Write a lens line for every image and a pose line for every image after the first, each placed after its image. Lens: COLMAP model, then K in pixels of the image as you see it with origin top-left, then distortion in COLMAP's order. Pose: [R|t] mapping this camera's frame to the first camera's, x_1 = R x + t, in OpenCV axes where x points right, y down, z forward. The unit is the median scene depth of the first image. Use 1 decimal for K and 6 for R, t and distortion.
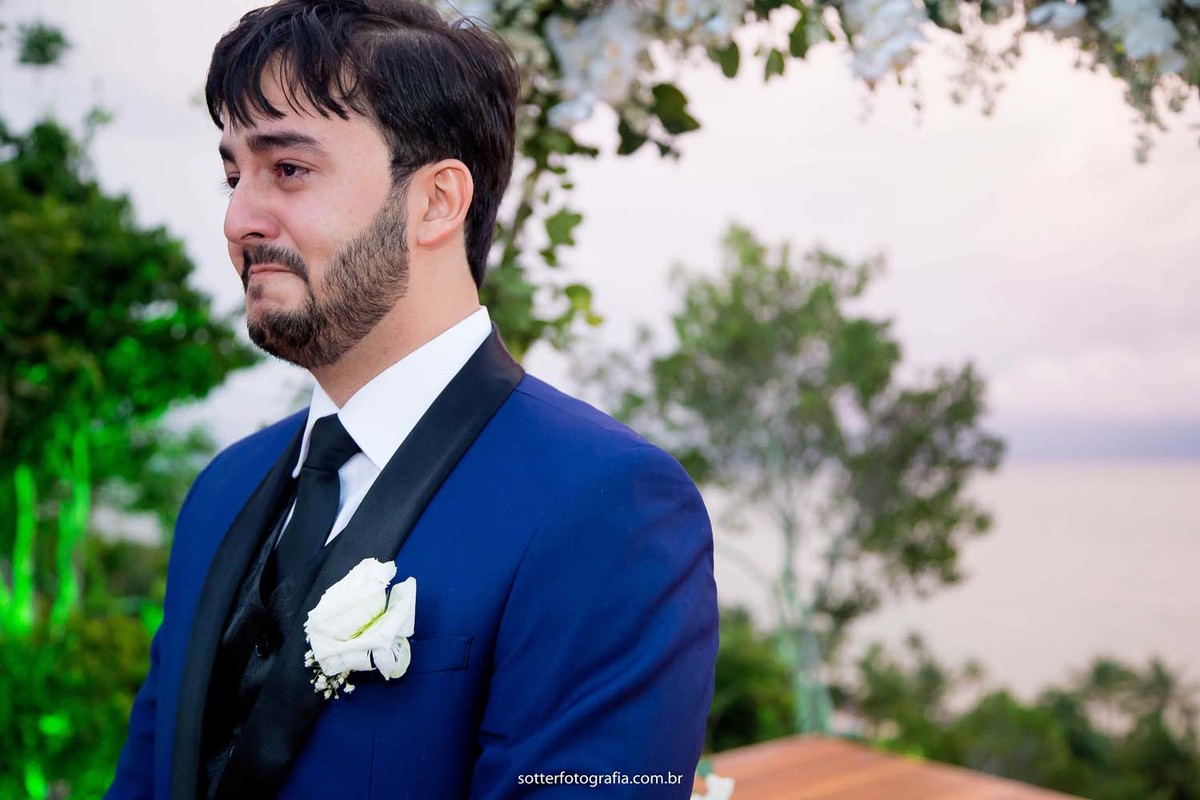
lens RADIAL K [[1908.8, 0, 600.0], [0, 1908.8, 400.0], [0, 0, 1]] dist [-0.004878, -0.007328]
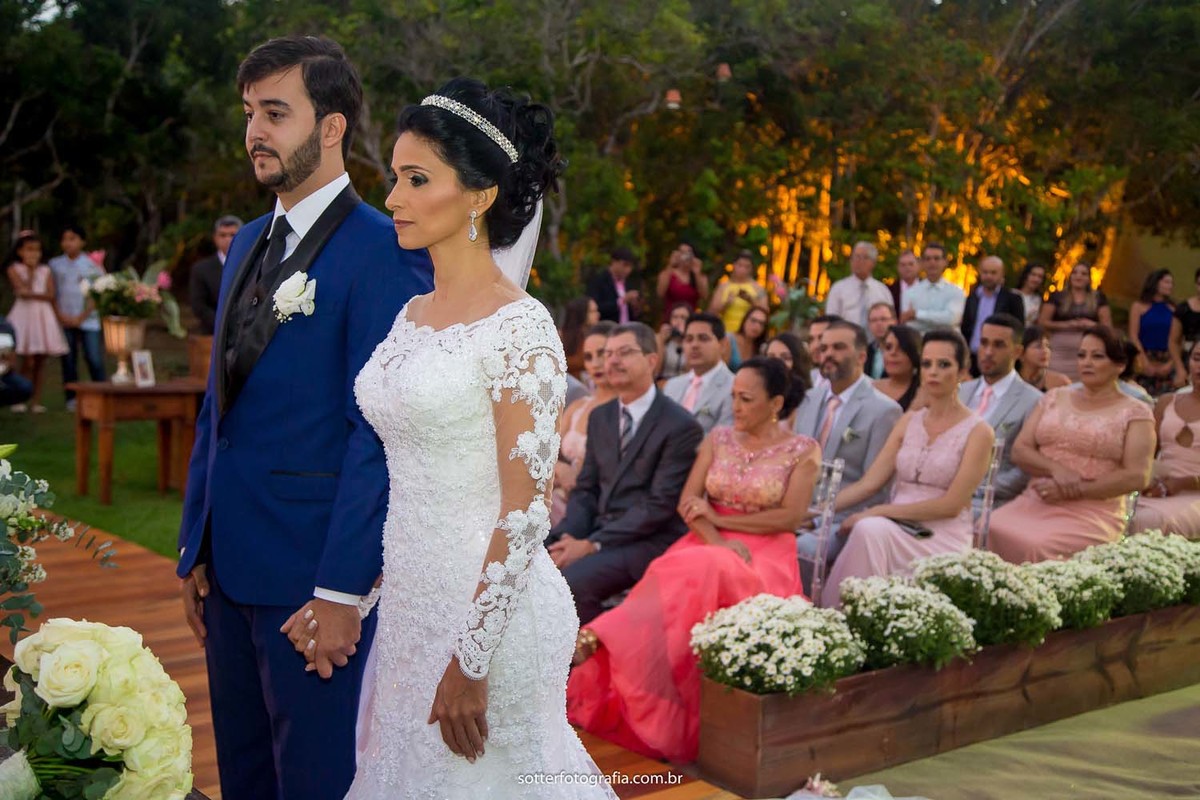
lens RADIAL K [[1648.0, 0, 600.0], [0, 1648.0, 400.0], [0, 0, 1]] dist [-0.315318, -0.005652]
pose [[0.994622, 0.031257, 0.098747, 0.067343], [-0.039546, 0.995754, 0.083132, 0.059908], [-0.095729, -0.086590, 0.991634, -1.183710]]
